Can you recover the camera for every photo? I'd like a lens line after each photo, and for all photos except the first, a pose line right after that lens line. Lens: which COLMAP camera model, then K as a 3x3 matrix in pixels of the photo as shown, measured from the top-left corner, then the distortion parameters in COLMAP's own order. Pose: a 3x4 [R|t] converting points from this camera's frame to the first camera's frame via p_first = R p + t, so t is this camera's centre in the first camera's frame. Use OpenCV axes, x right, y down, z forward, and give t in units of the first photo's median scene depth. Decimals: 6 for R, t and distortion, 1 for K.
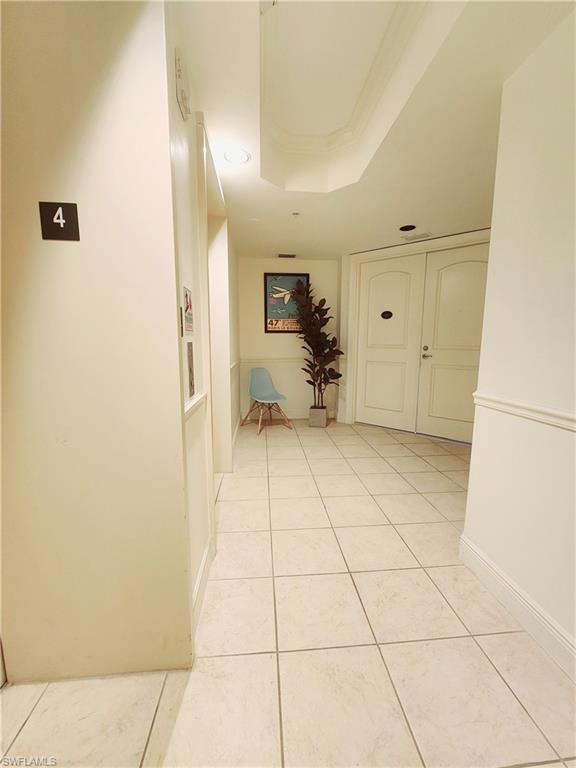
lens RADIAL K [[315.7, 0, 288.0], [0, 315.7, 384.0], [0, 0, 1]] dist [-0.005060, -0.000418]
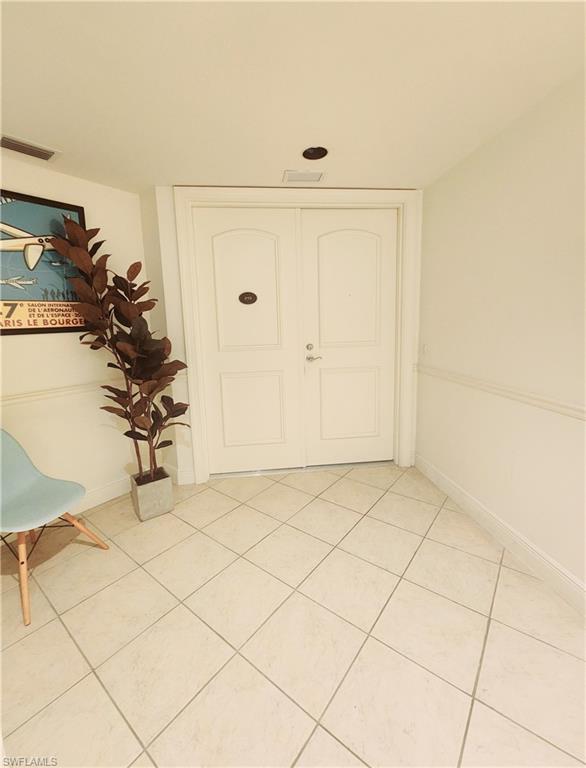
lens RADIAL K [[331.0, 0, 292.2], [0, 331.0, 363.8], [0, 0, 1]] dist [-0.001365, -0.000091]
pose [[0.682148, -0.119663, 0.721356, -0.110880], [0.132236, 0.990441, 0.039253, -0.097635], [-0.719157, 0.068613, 0.691451, 0.461461]]
